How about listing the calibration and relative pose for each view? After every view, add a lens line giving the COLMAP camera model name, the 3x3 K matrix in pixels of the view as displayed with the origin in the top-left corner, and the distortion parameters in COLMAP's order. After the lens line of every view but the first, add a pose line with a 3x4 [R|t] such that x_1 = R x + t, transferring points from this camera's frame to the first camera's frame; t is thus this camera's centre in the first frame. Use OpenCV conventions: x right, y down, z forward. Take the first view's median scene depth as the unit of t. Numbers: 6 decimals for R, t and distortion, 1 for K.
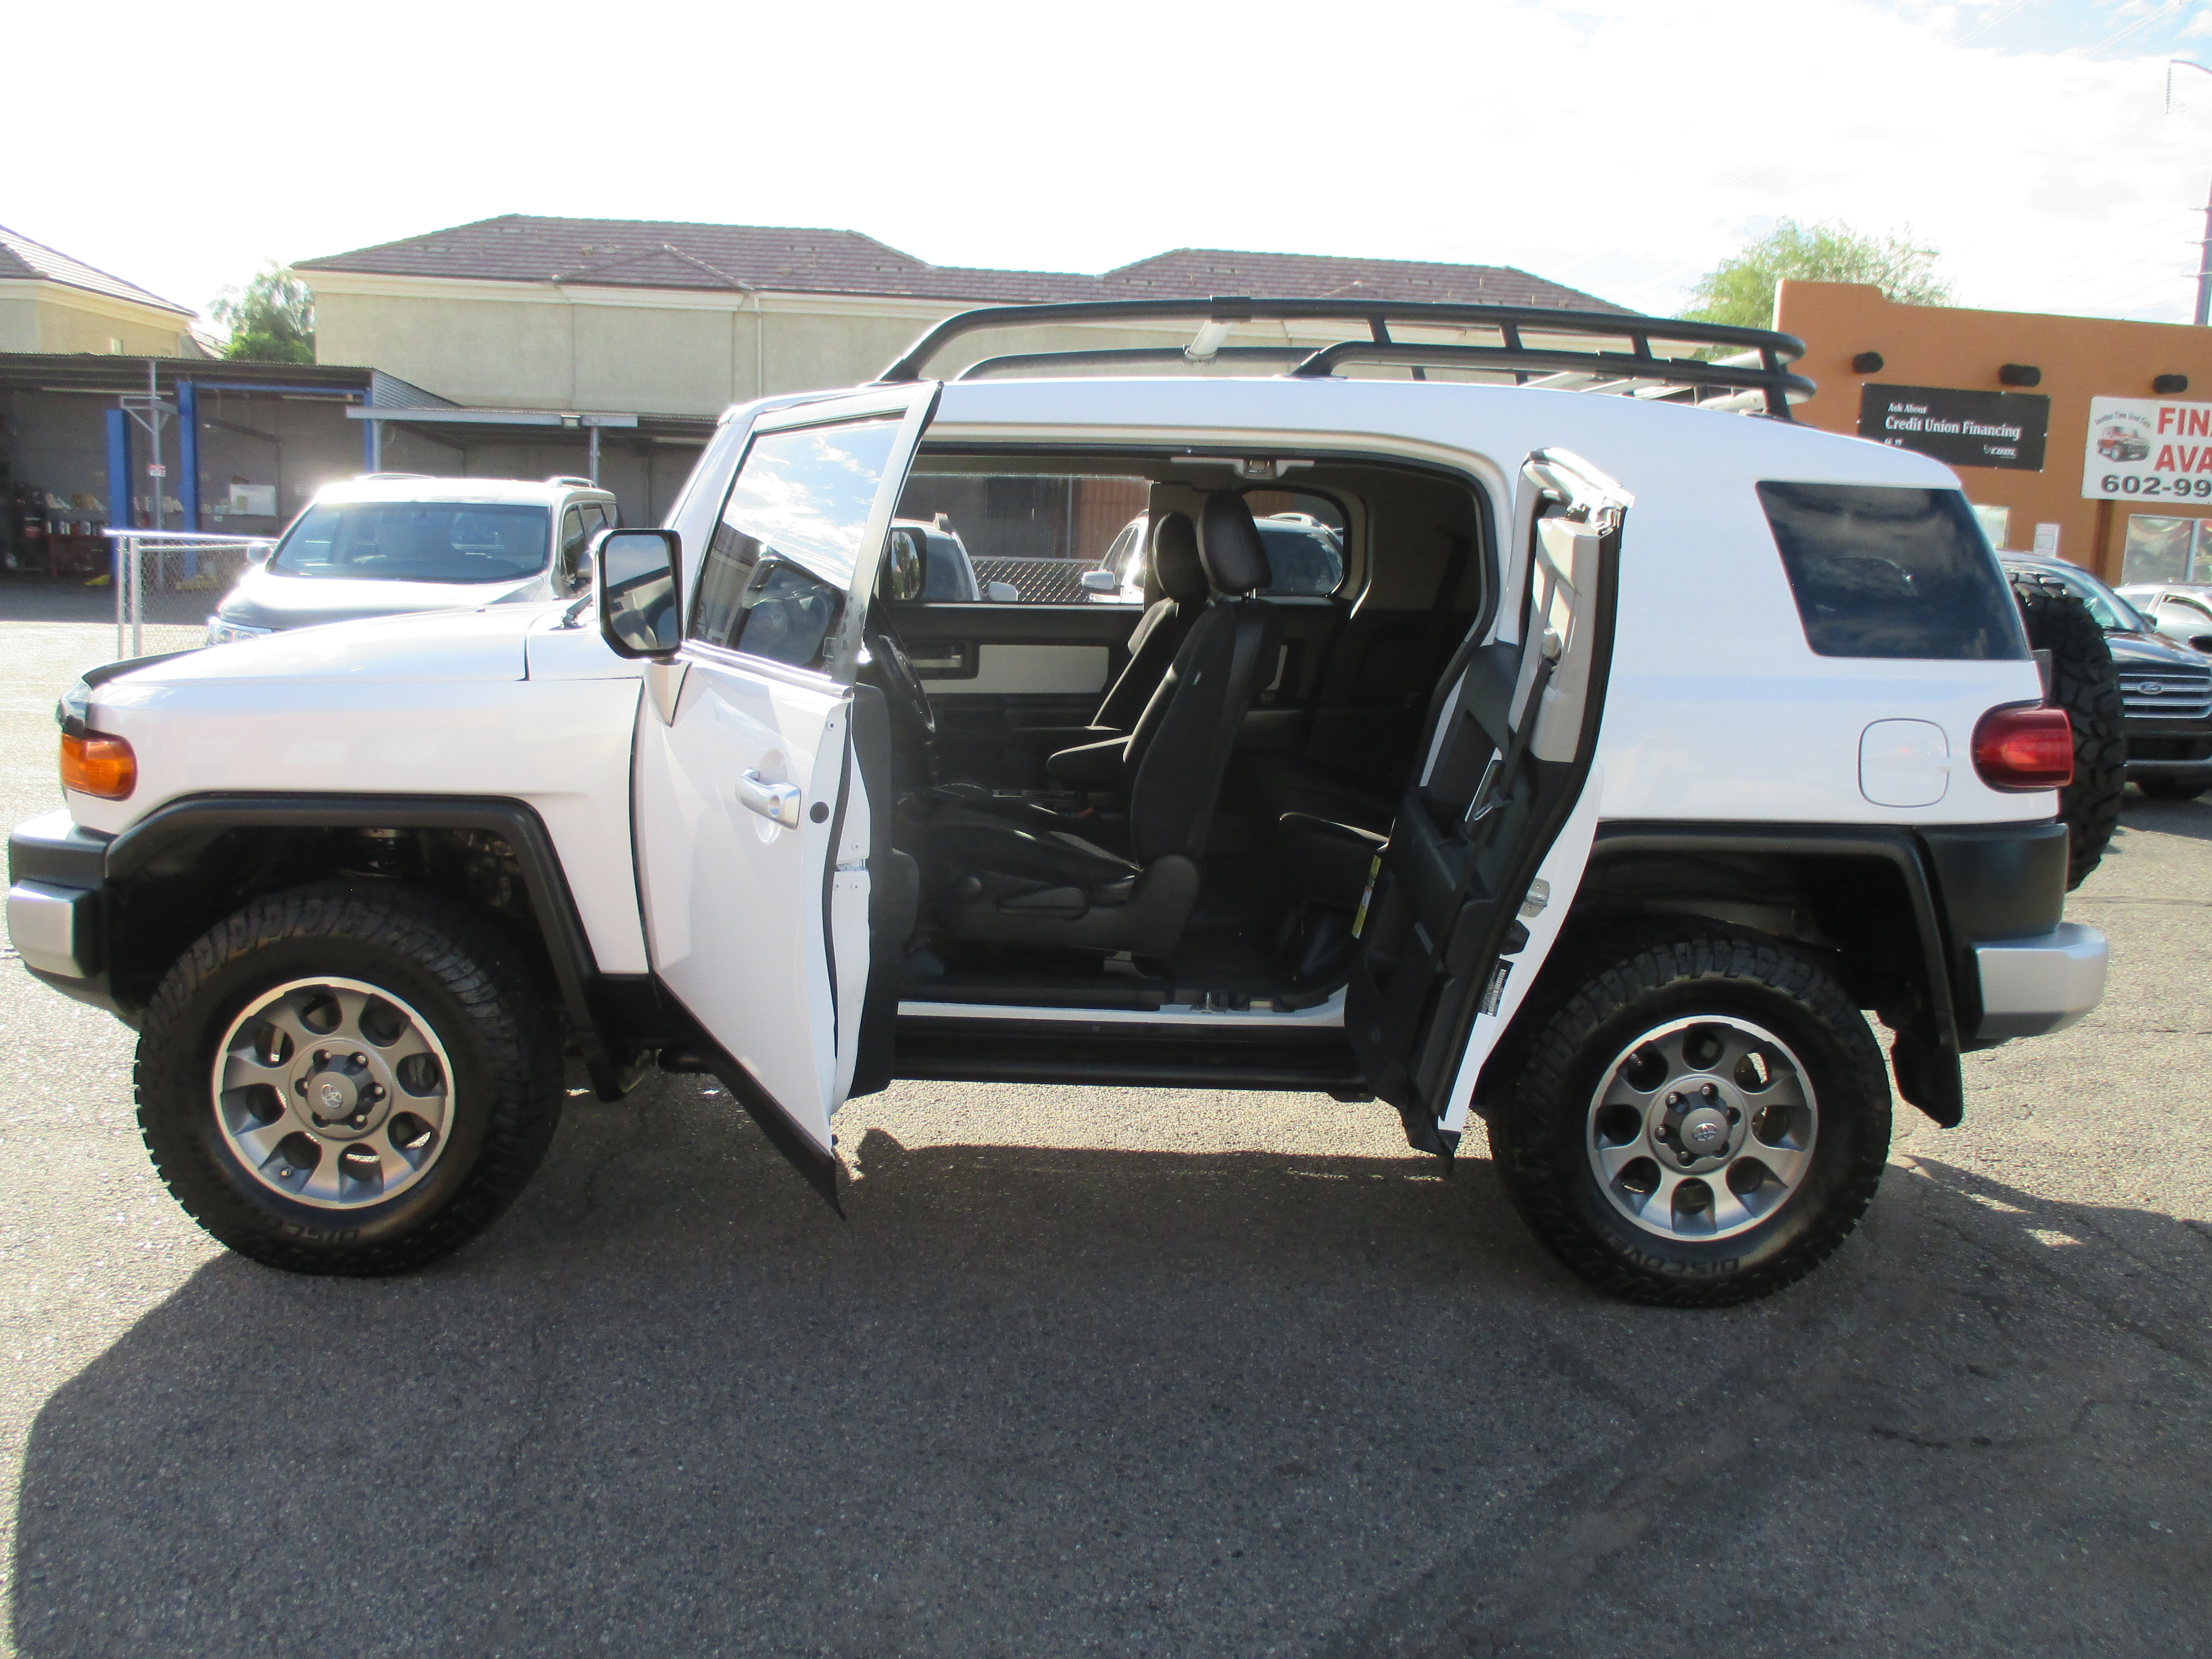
lens RADIAL K [[1875.0, 0, 1107.8], [0, 1875.0, 829.3], [0, 0, 1]] dist [-0.040261, 0.001408]
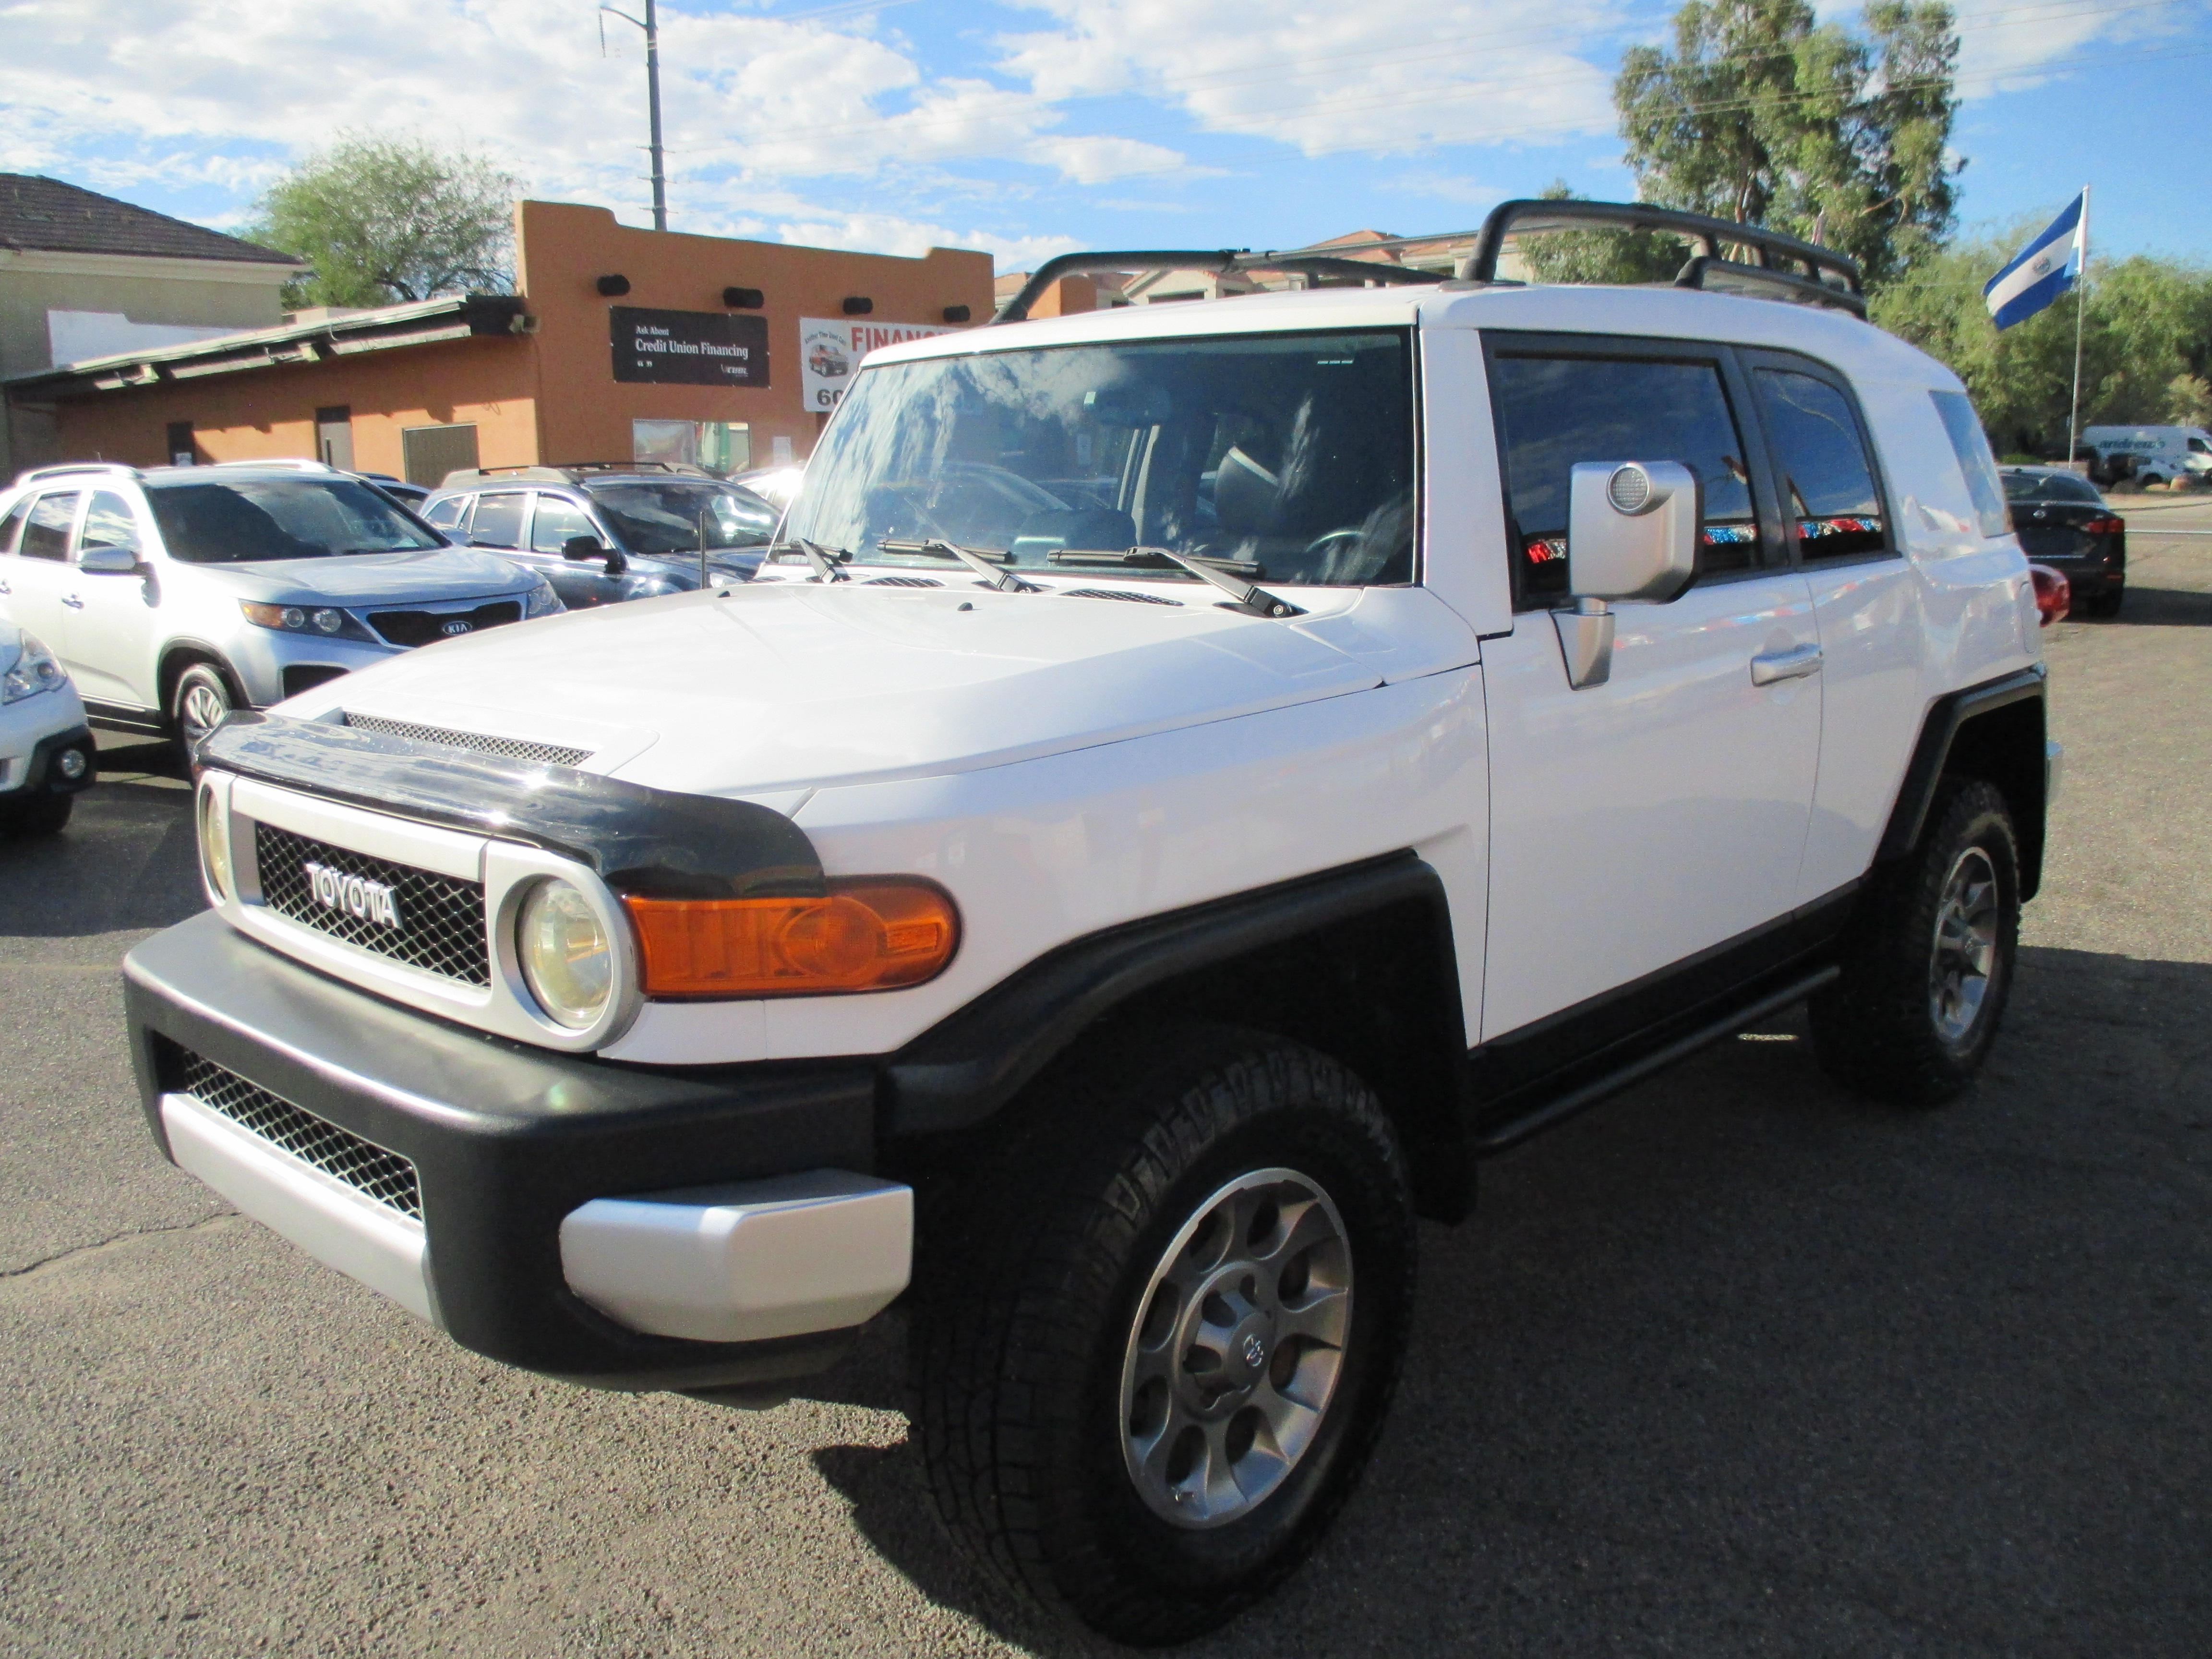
lens RADIAL K [[1900.6, 0, 1111.1], [0, 1900.6, 813.7], [0, 0, 1]] dist [-0.070773, 0.006184]
pose [[0.691527, -0.175852, 0.700619, -0.863908], [0.157202, 0.983305, 0.091643, -0.111333], [-0.705038, 0.046765, 0.707626, 0.545540]]
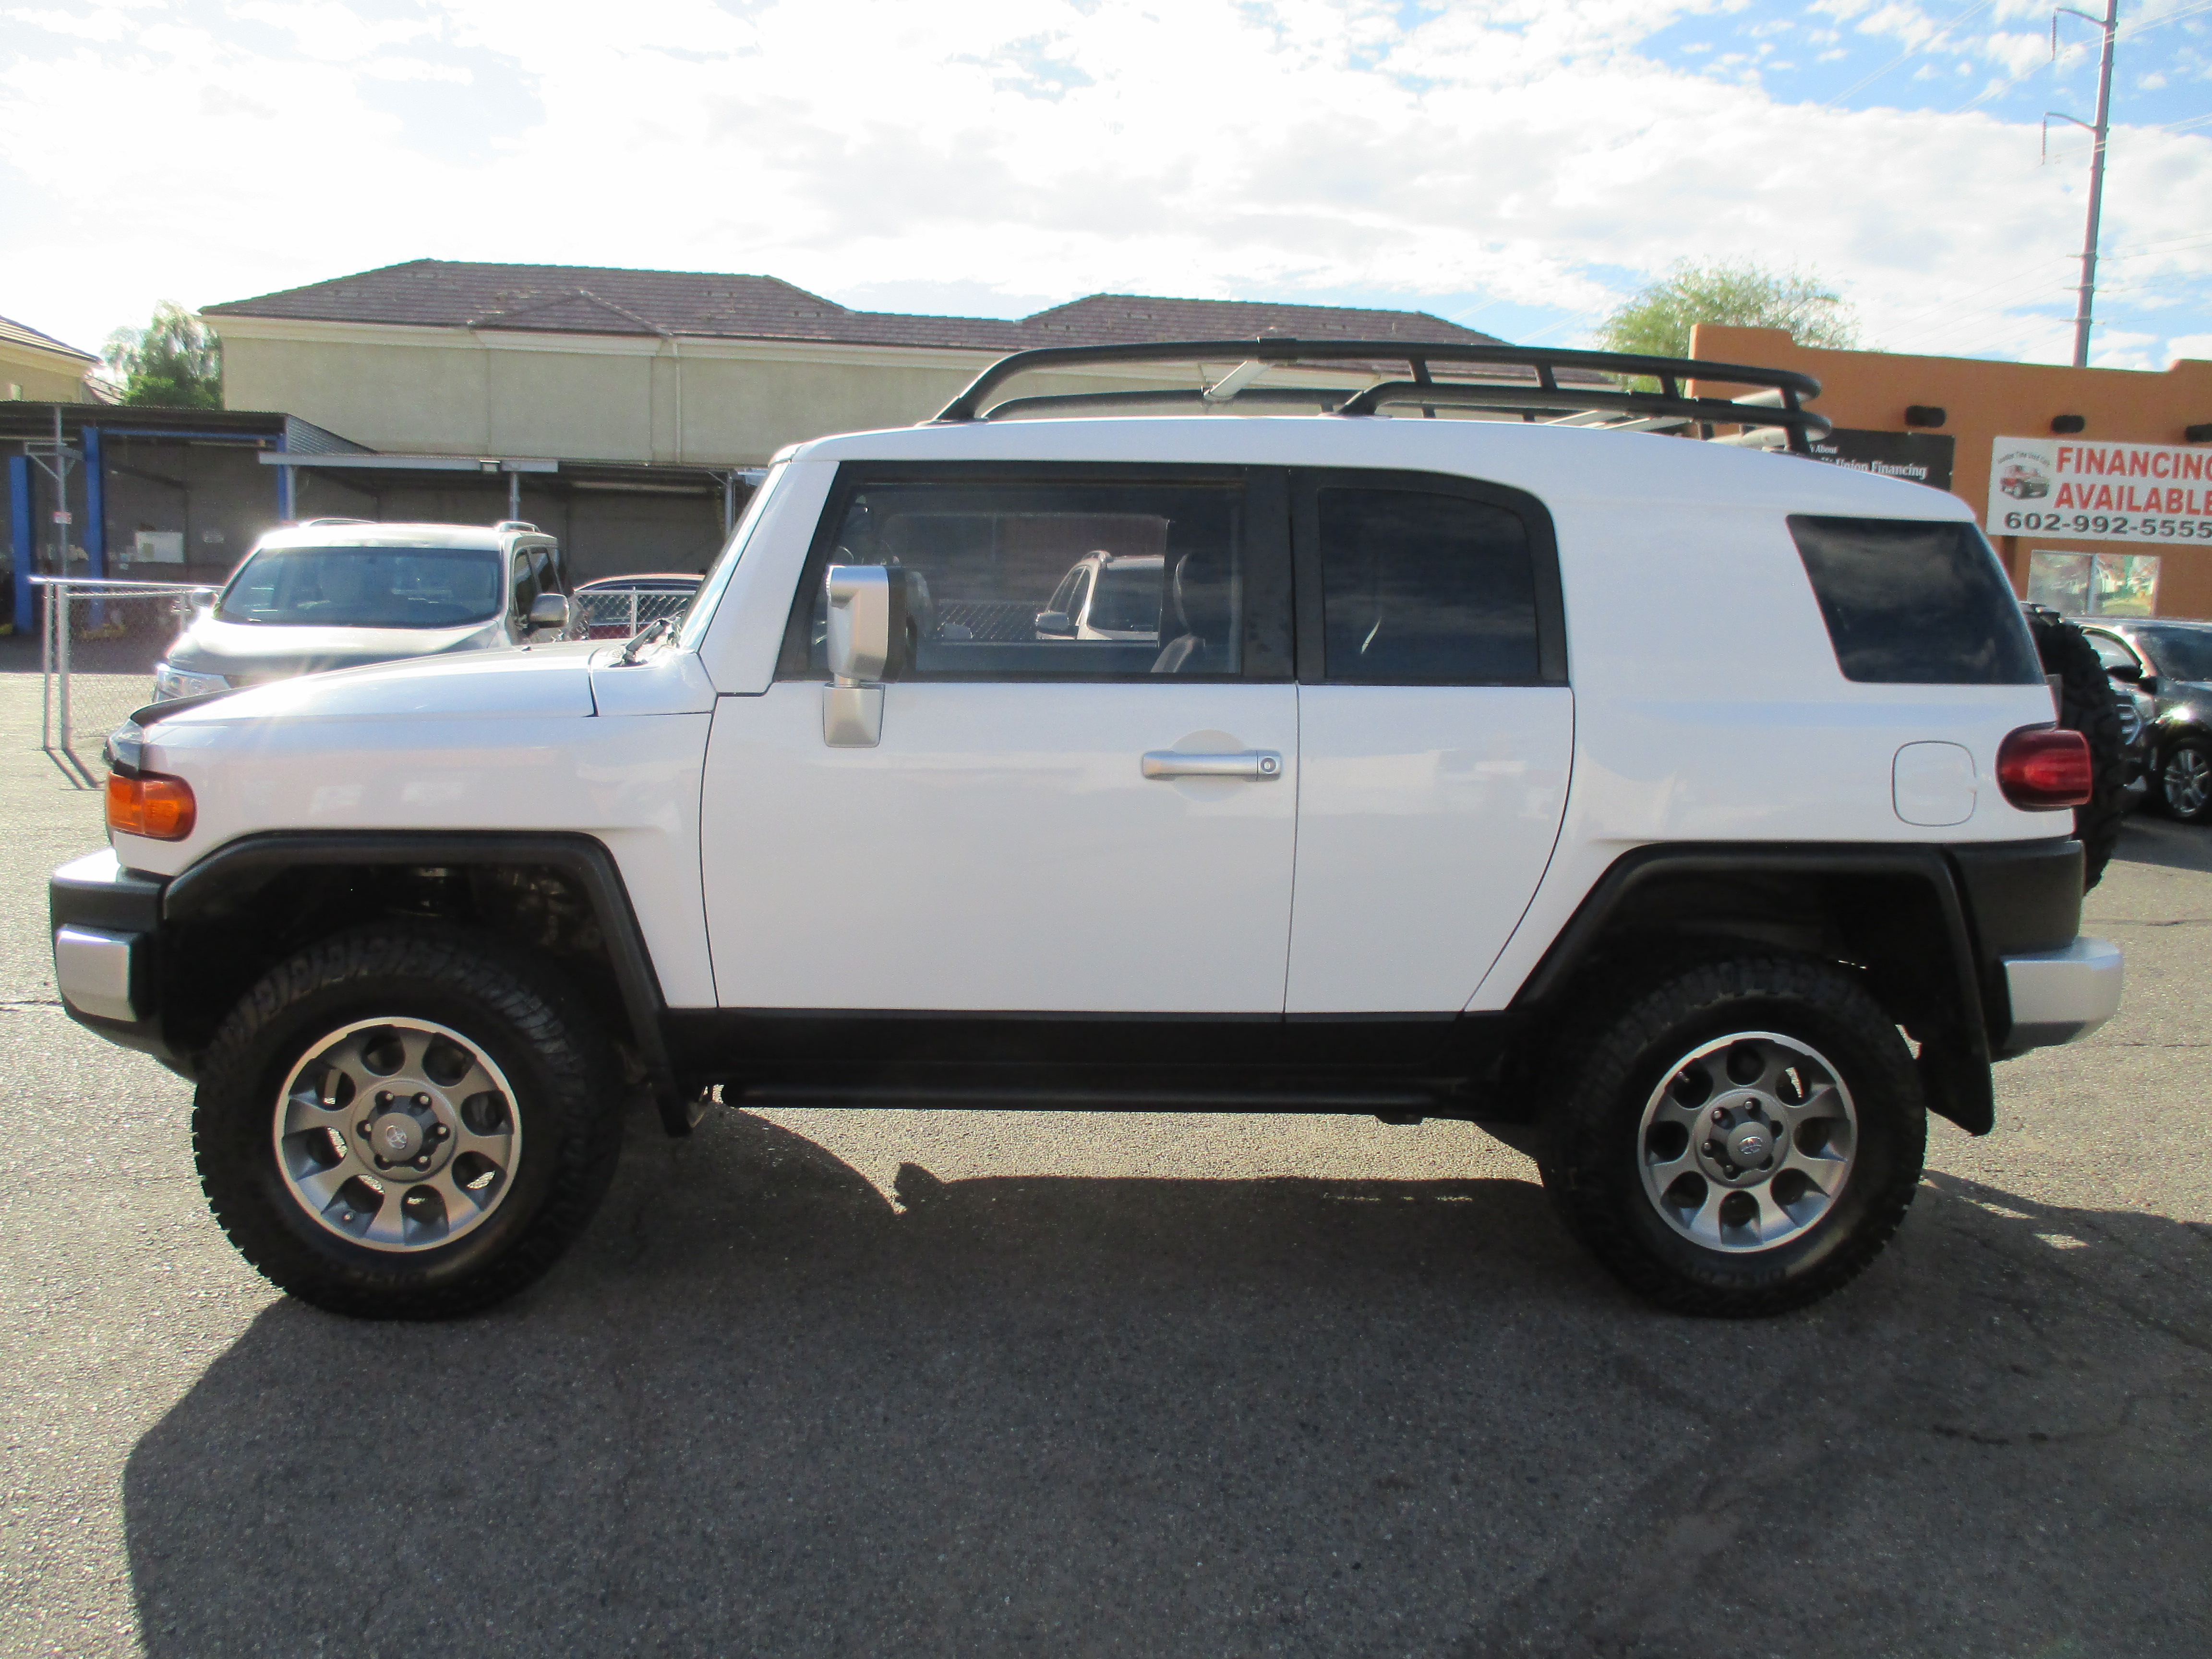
lens RADIAL K [[1875.0, 0, 1111.2], [0, 1875.0, 818.8], [0, 0, 1]] dist [-0.040261, 0.001408]
pose [[0.998700, -0.012284, 0.049468, -0.081272], [0.013665, 0.999523, -0.027687, 0.006243], [-0.049105, 0.028327, 0.998392, -0.013381]]
